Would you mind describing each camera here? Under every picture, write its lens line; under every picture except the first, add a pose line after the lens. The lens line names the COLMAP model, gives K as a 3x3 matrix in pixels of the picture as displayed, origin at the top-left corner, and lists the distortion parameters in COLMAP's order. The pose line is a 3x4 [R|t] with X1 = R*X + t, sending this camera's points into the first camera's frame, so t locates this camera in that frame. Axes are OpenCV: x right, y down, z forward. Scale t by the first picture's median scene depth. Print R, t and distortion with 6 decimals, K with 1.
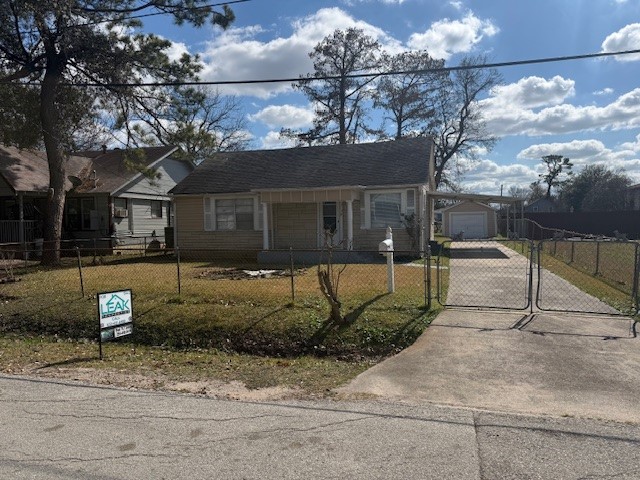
lens RADIAL K [[452.7, 0, 315.8], [0, 452.7, 239.8], [0, 0, 1]] dist [0.014657, -0.018962]
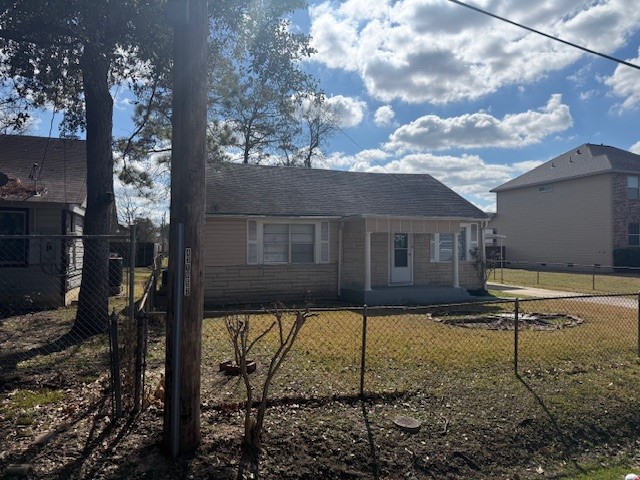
lens RADIAL K [[452.7, 0, 305.6], [0, 452.7, 235.5], [0, 0, 1]] dist [0.014657, -0.018962]
pose [[0.812652, 0.033242, 0.581800, -0.533953], [0.012413, 0.997158, -0.074312, -0.011016], [-0.582616, 0.067612, 0.809930, 0.305571]]
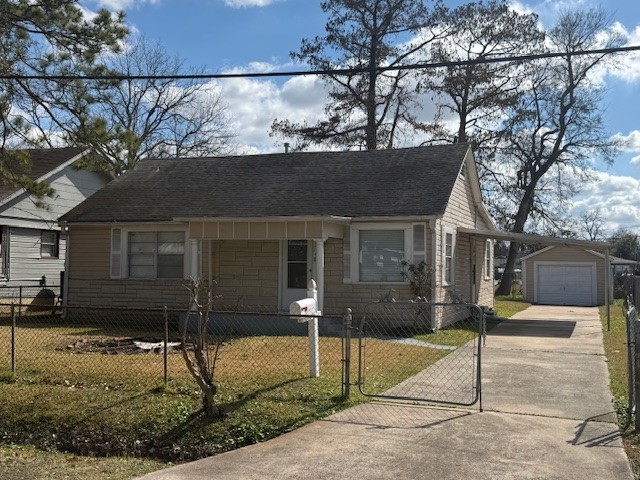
lens RADIAL K [[761.4, 0, 321.1], [0, 761.4, 233.9], [0, 0, 1]] dist [0.007398, 0.000000]
pose [[0.998553, 0.024667, -0.047783, 0.093881], [-0.028723, 0.995868, -0.086149, 0.000043], [0.045460, 0.087397, 0.995136, -0.065425]]
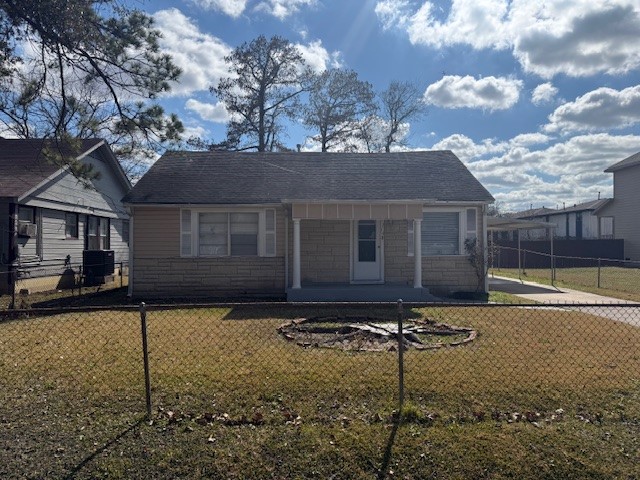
lens RADIAL K [[452.7, 0, 321.0], [0, 452.7, 241.0], [0, 0, 1]] dist [0.014657, -0.018962]
pose [[0.950779, 0.016635, 0.309424, -0.228024], [-0.000177, 0.998587, -0.053139, -0.007802], [-0.309871, 0.050469, 0.949438, 0.245198]]
